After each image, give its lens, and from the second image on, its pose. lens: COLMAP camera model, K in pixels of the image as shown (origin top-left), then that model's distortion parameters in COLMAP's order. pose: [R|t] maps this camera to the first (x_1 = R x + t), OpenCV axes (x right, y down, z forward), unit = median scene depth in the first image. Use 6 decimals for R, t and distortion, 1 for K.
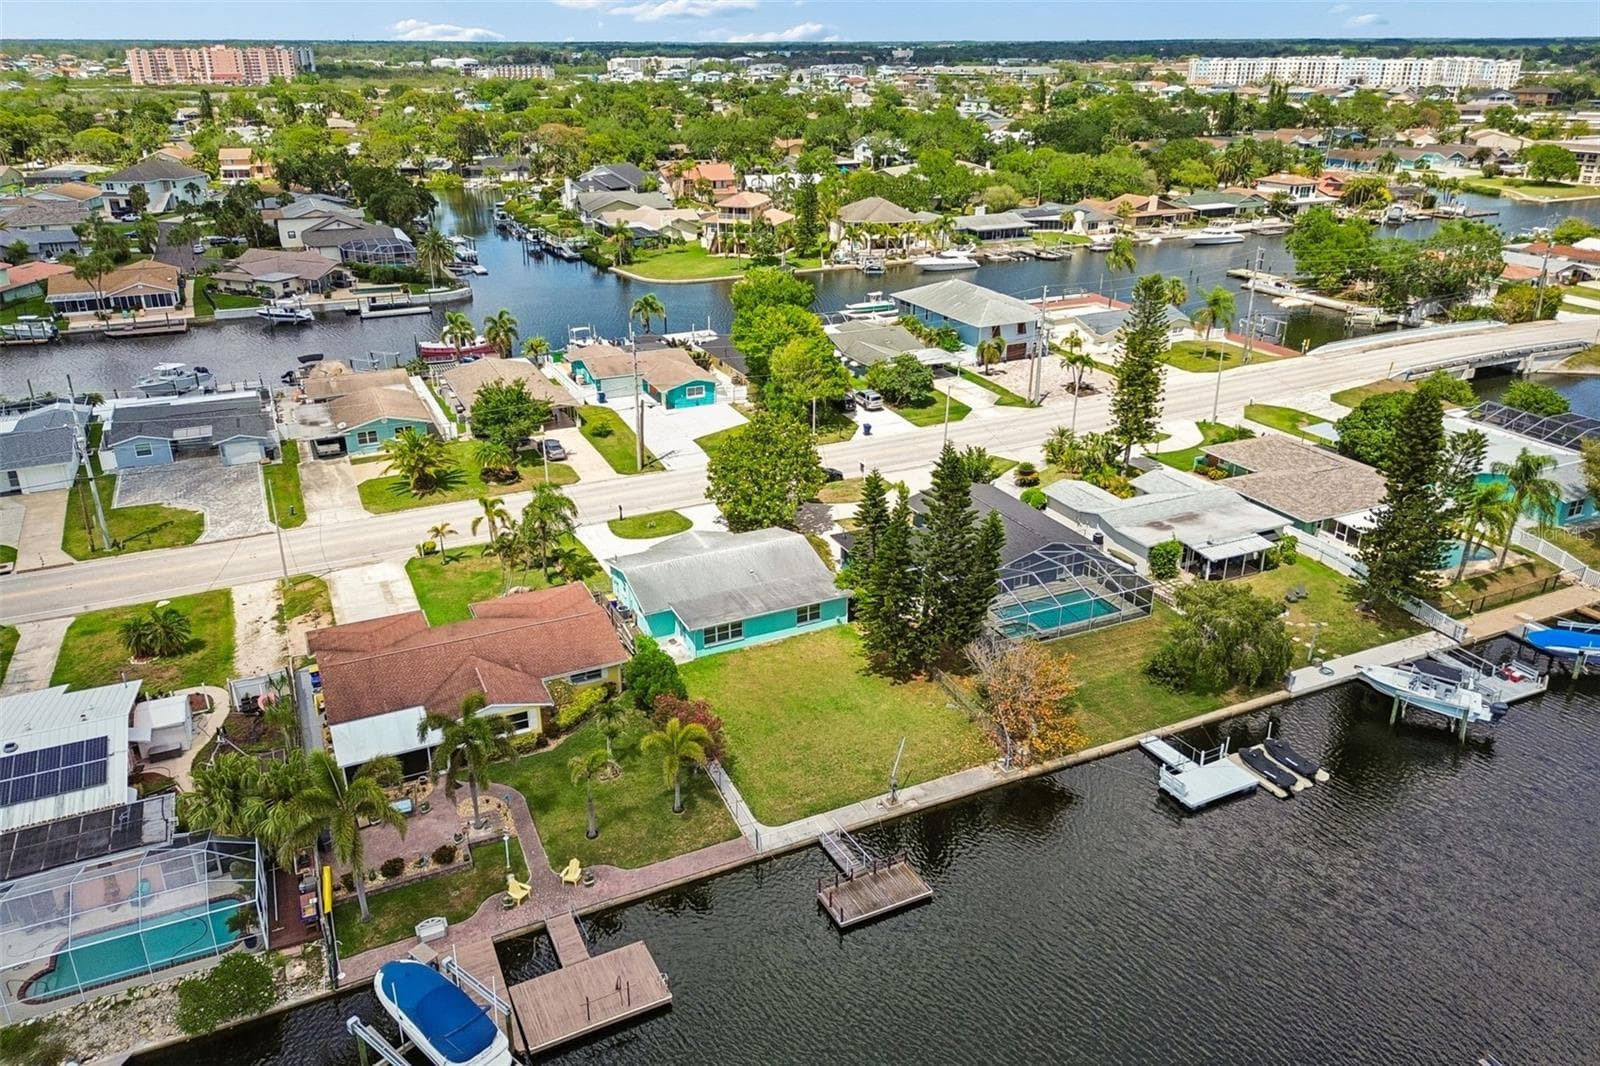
lens RADIAL K [[1130.7, 0, 800.0], [0, 1130.7, 533.0], [0, 0, 1]] dist [0.075114, -0.069239]
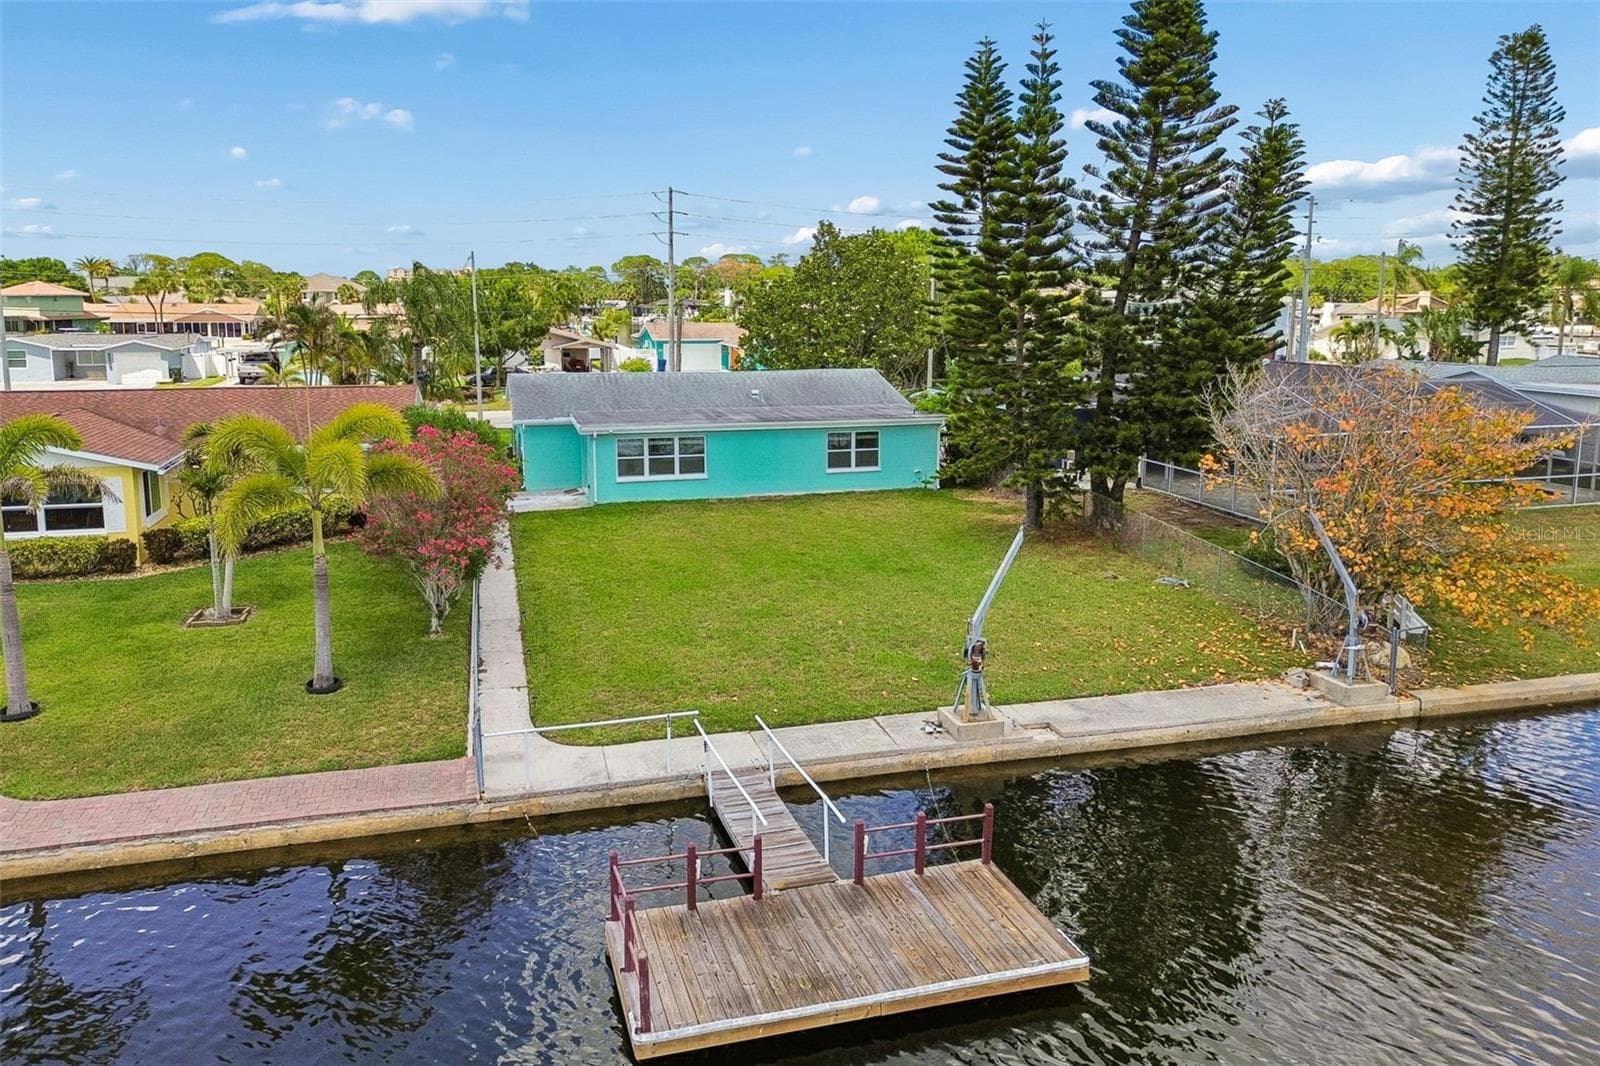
lens RADIAL K [[1166.4, 0, 801.5], [0, 1166.4, 478.9], [0, 0, 1]] dist [0.037056, -0.005729]
pose [[0.984968, 0.030105, -0.170091, 0.053735], [-0.070520, 0.968979, -0.236867, 0.155568], [0.157684, 0.245301, 0.956537, 0.411579]]
